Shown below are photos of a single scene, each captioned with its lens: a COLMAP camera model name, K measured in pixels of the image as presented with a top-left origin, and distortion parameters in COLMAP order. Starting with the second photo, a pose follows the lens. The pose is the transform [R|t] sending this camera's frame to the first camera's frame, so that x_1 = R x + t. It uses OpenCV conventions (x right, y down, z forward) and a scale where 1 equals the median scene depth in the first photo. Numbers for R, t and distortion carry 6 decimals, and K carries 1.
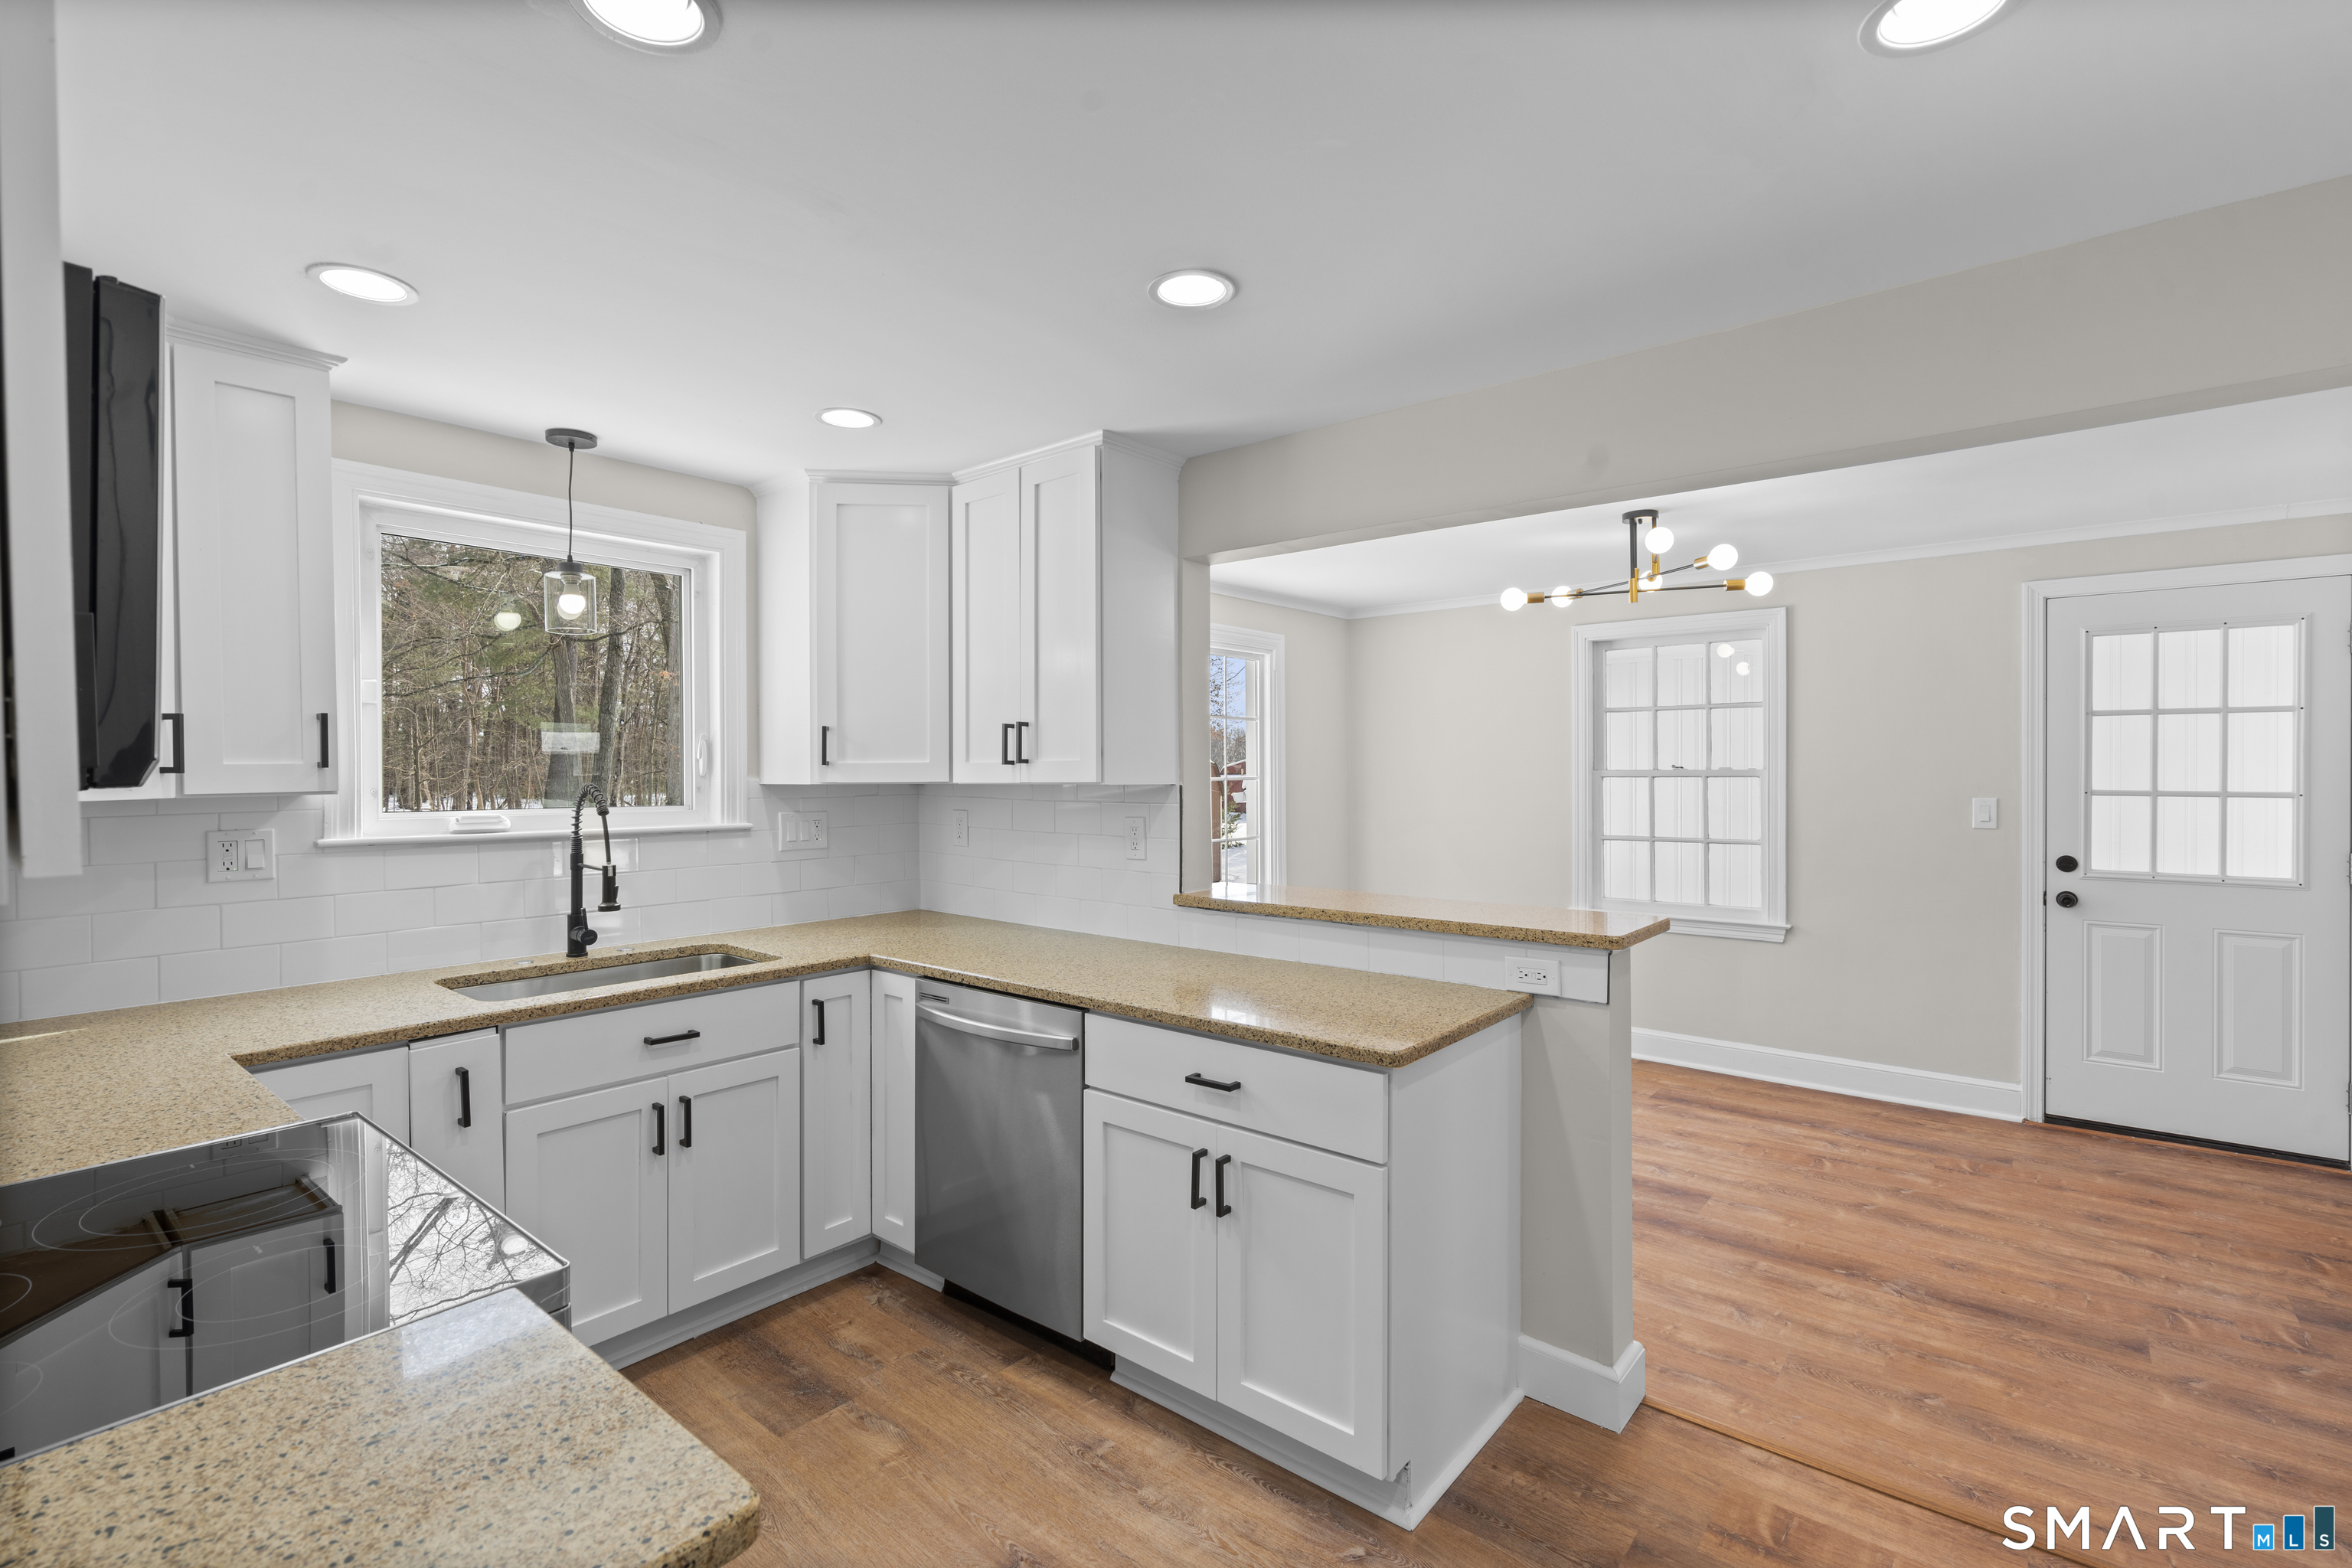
lens RADIAL K [[1060.2, 0, 1179.1], [0, 1060.2, 777.0], [0, 0, 1]] dist [-0.005696, 0.004531]
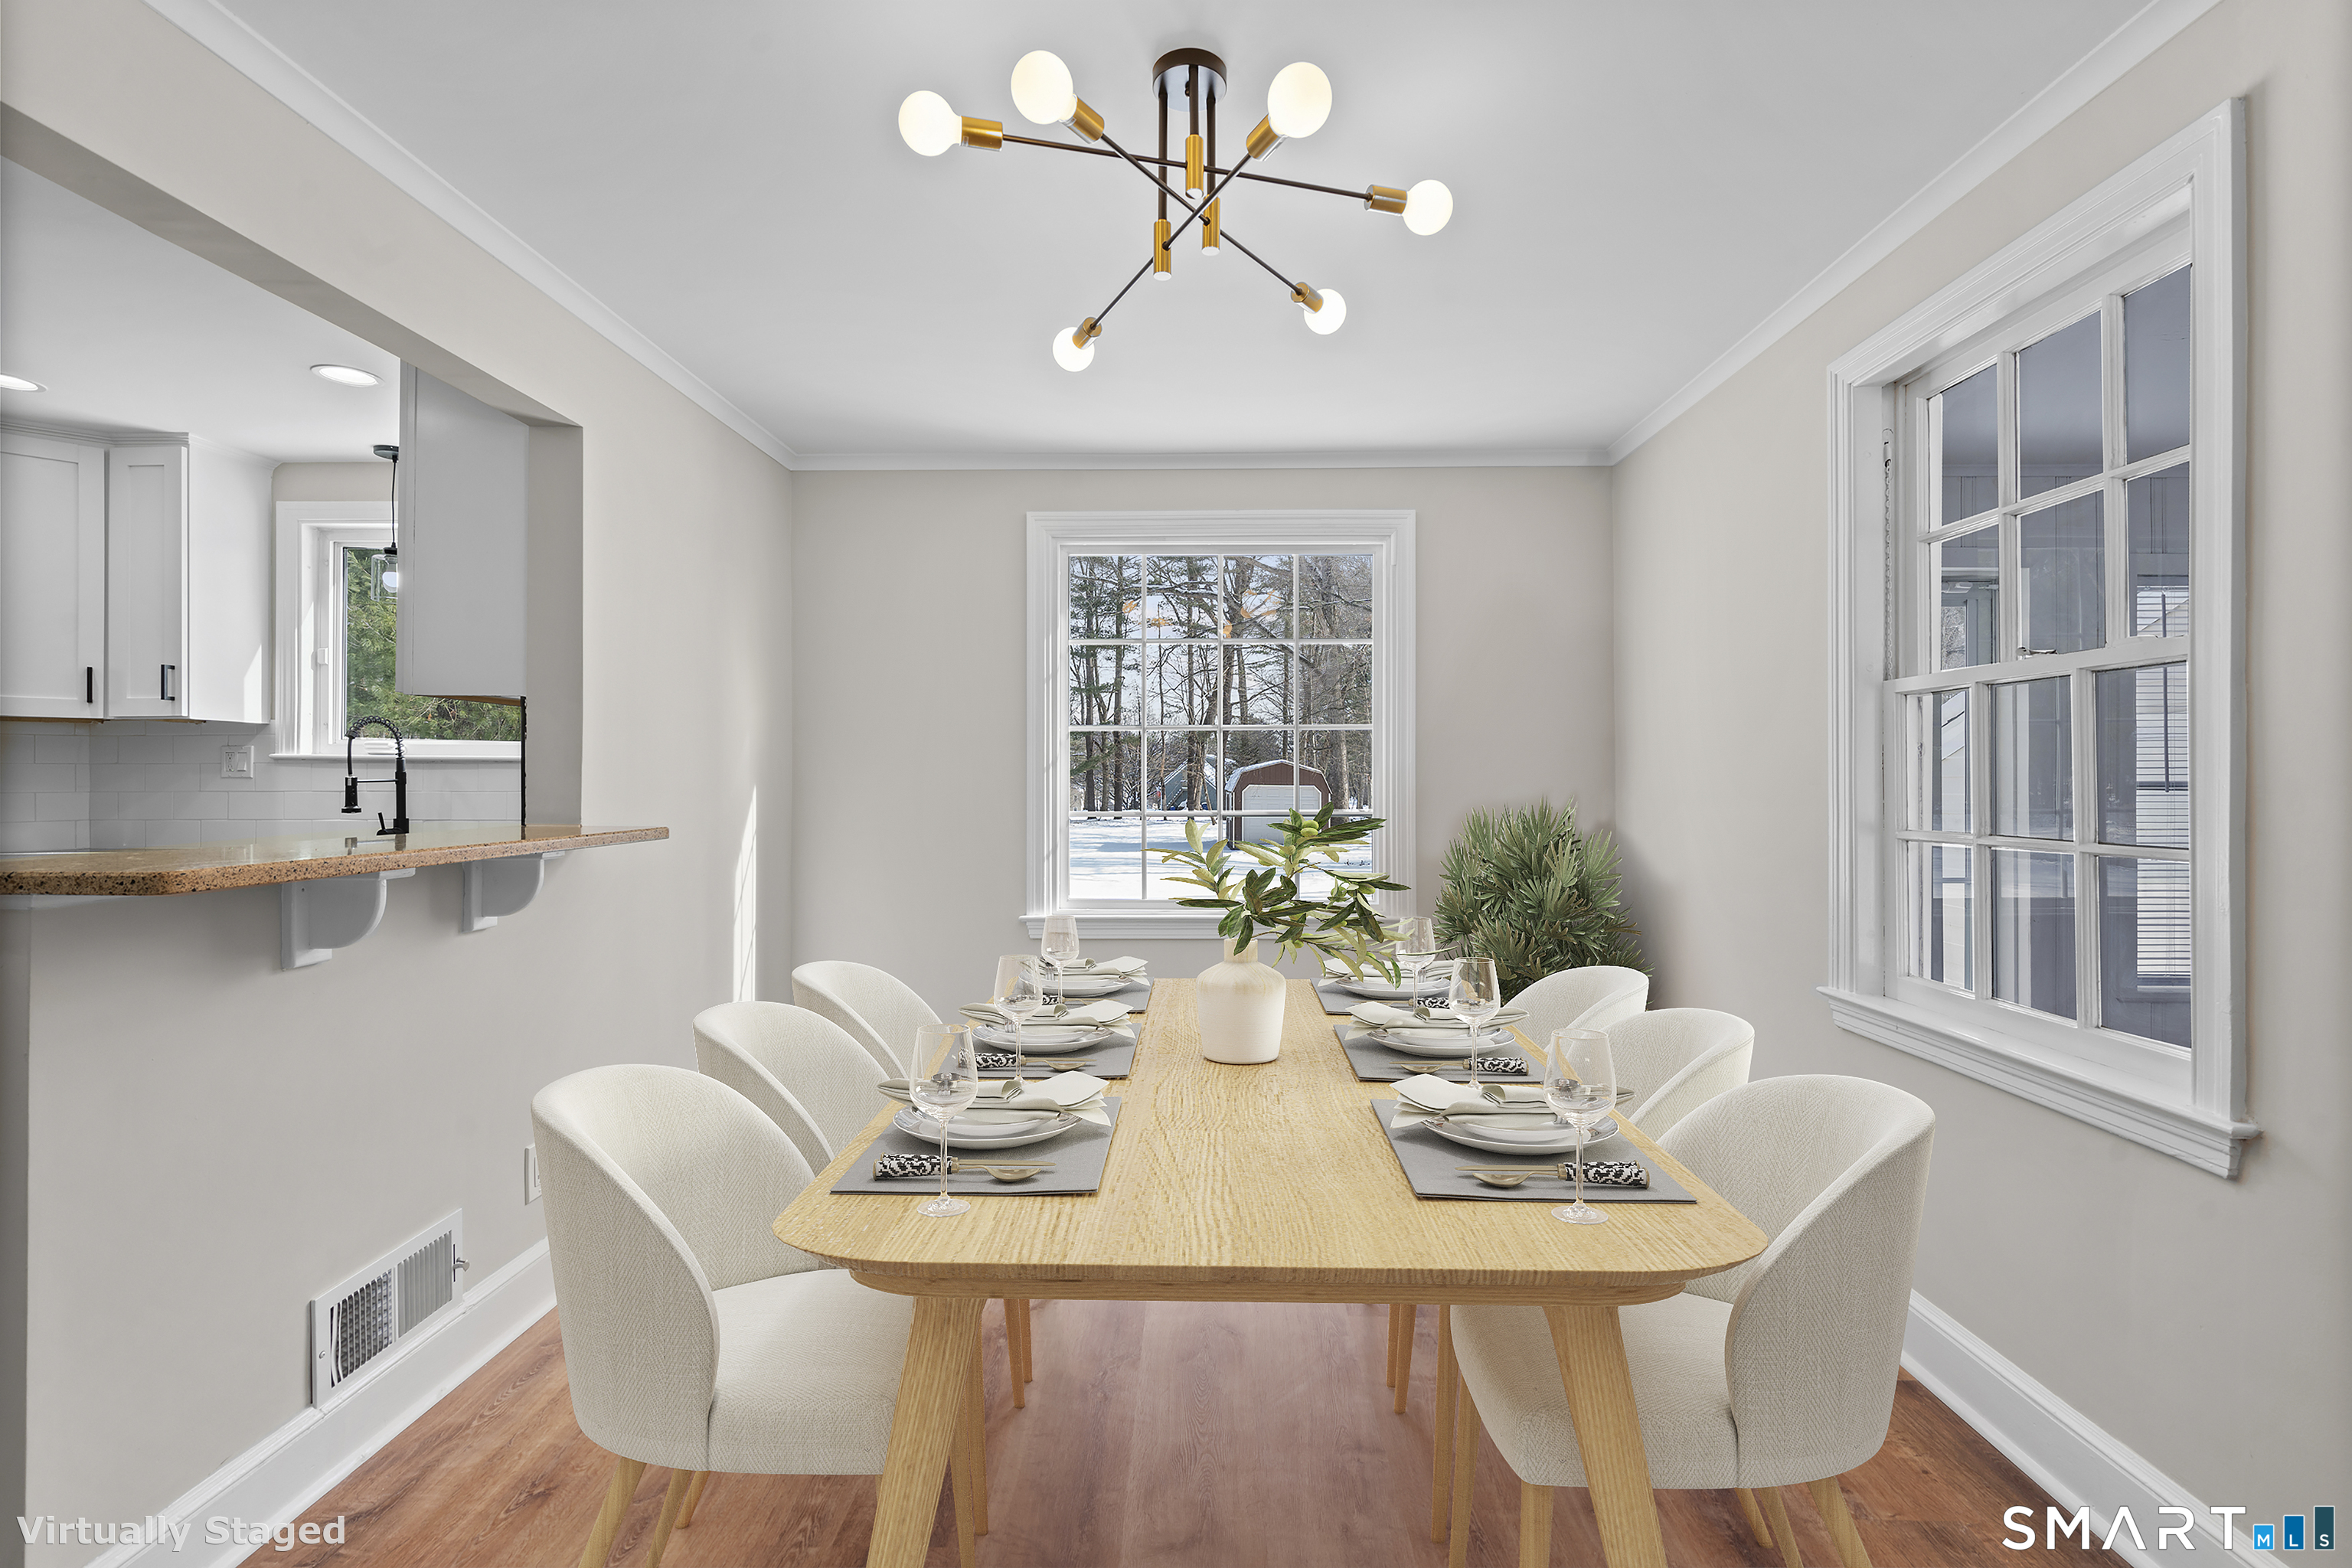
lens RADIAL K [[1061.5, 0, 1185.4], [0, 1061.5, 778.1], [0, 0, 1]] dist [-0.008993, -0.000668]
pose [[0.624409, 0.007185, -0.781065, 0.750606], [-0.010588, 0.999944, 0.000734, 0.049737], [0.781026, 0.007812, 0.624449, 0.681989]]
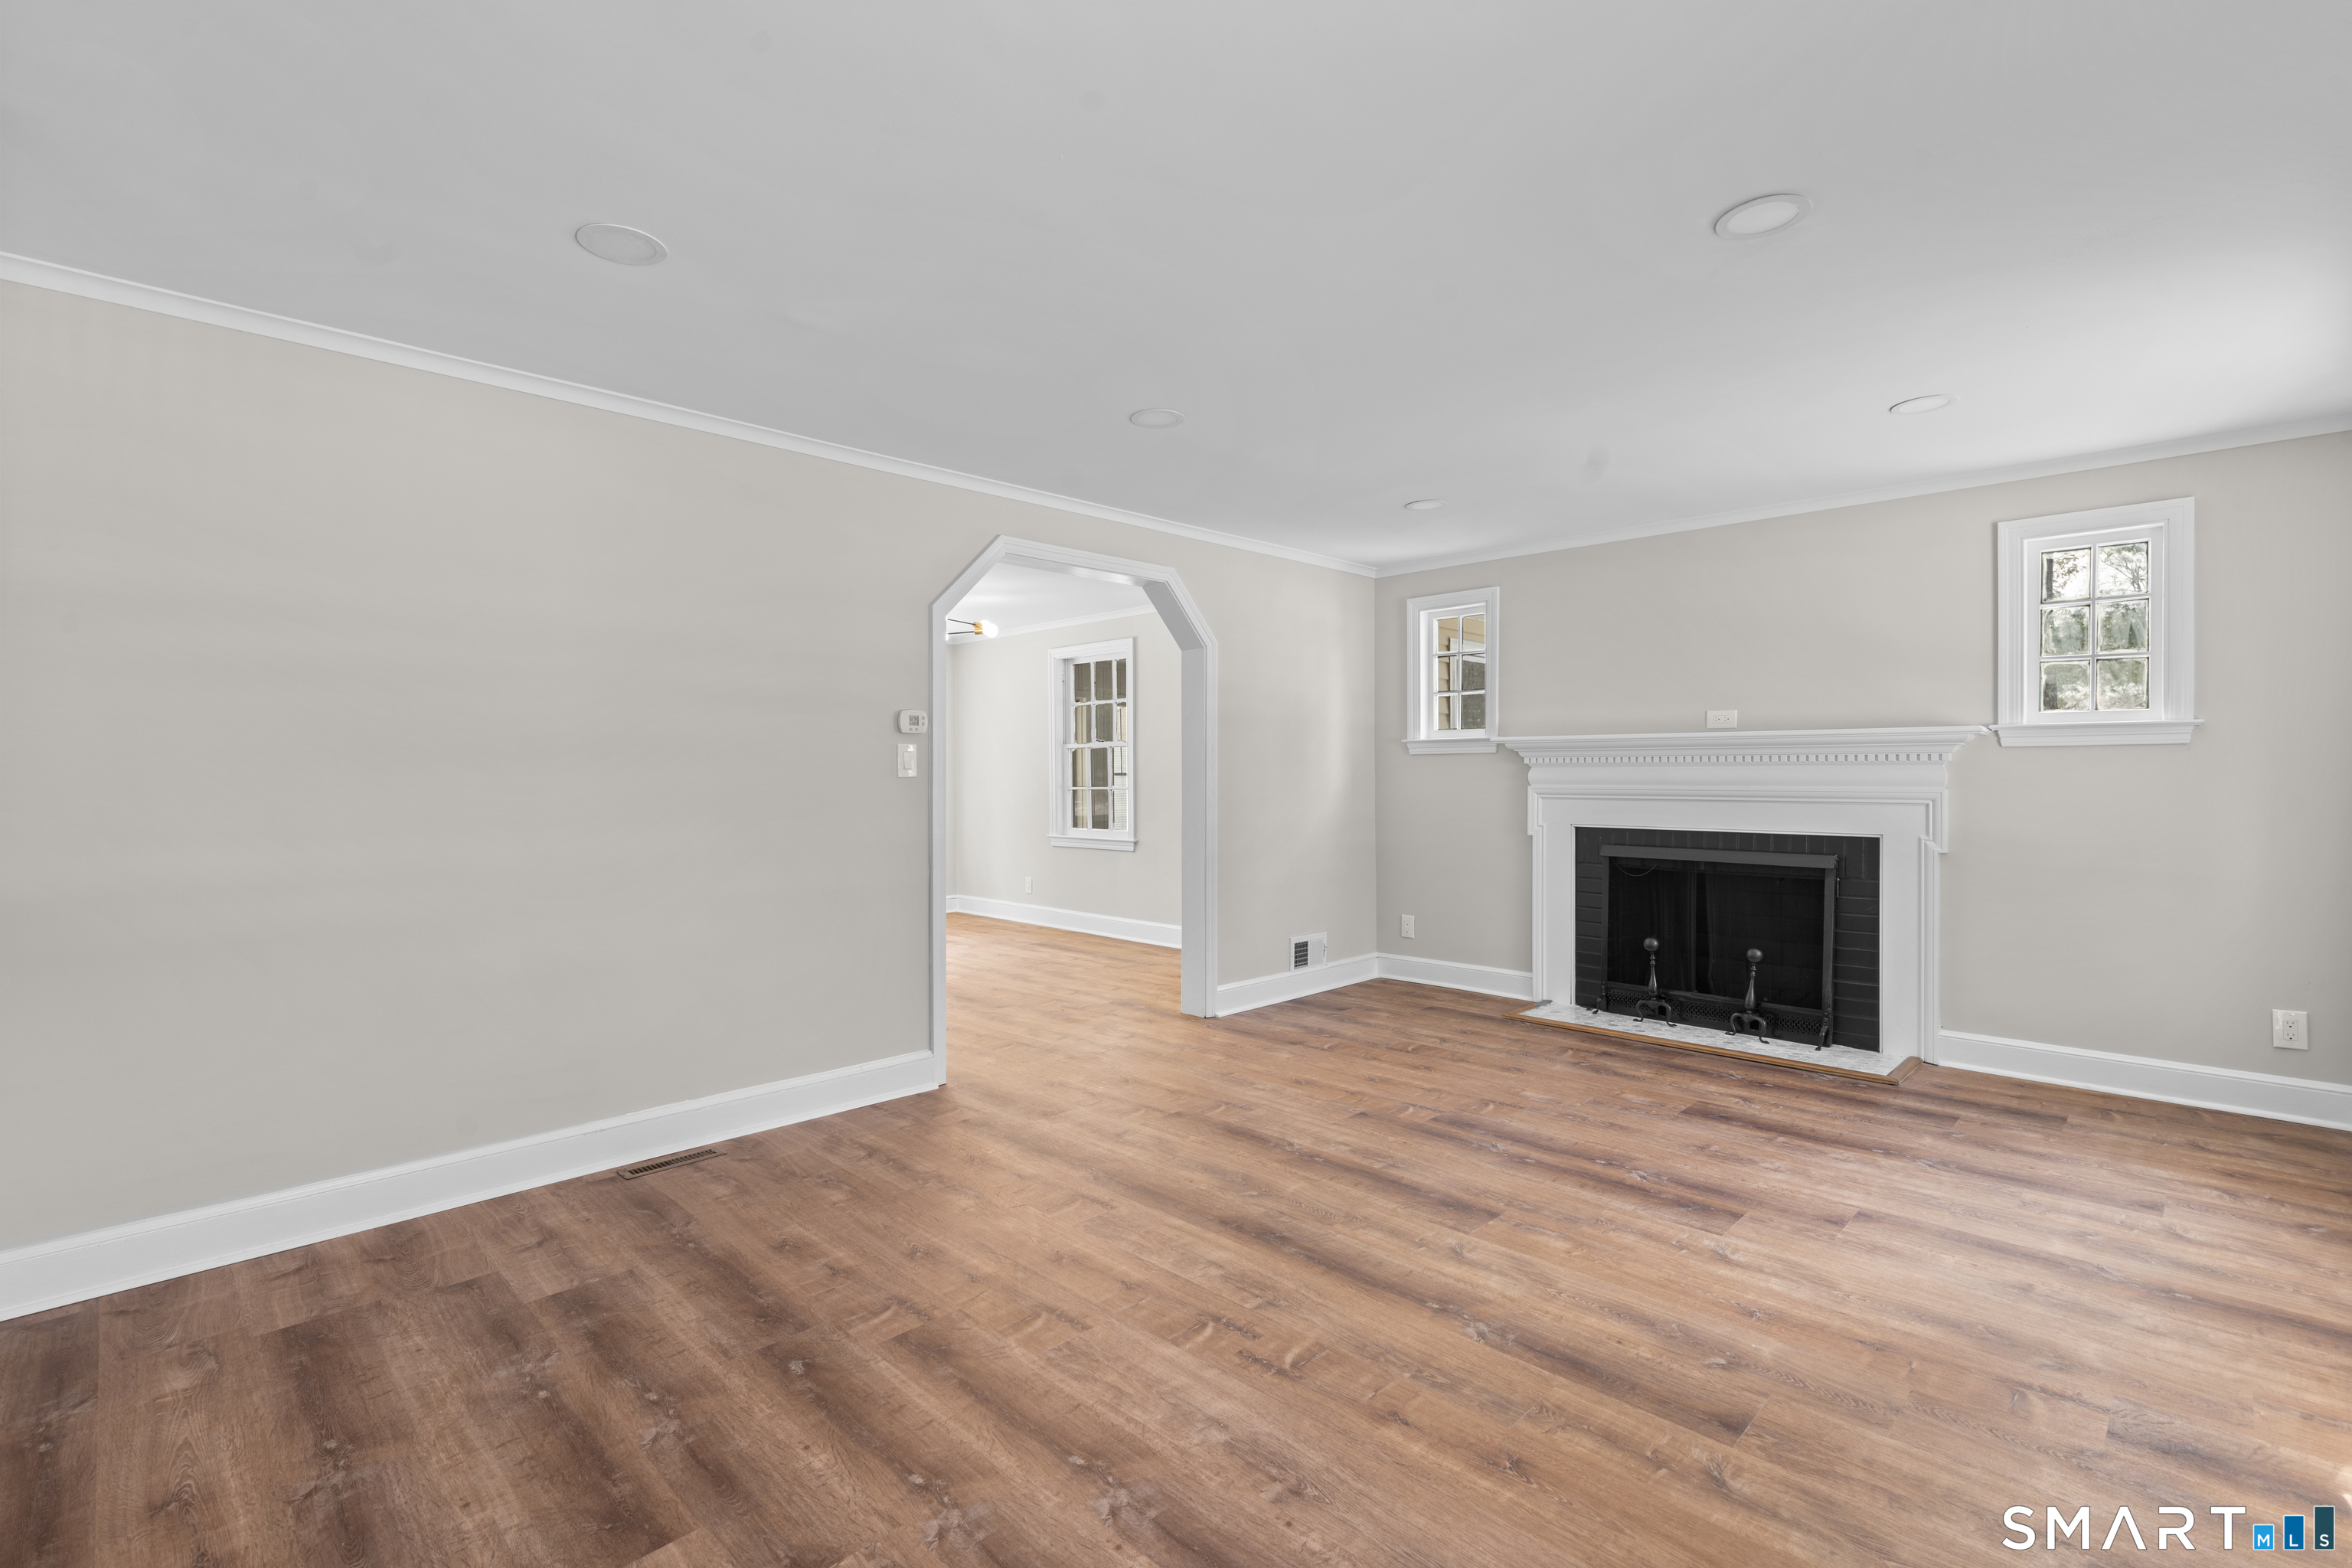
lens RADIAL K [[1060.2, 0, 1179.1], [0, 1060.2, 777.0], [0, 0, 1]] dist [-0.005696, 0.004531]
pose [[0.996067, 0.001269, -0.088591, 0.941518], [-0.001413, 0.999998, -0.001565, 0.058157], [0.088588, 0.001684, 0.996067, -0.681979]]
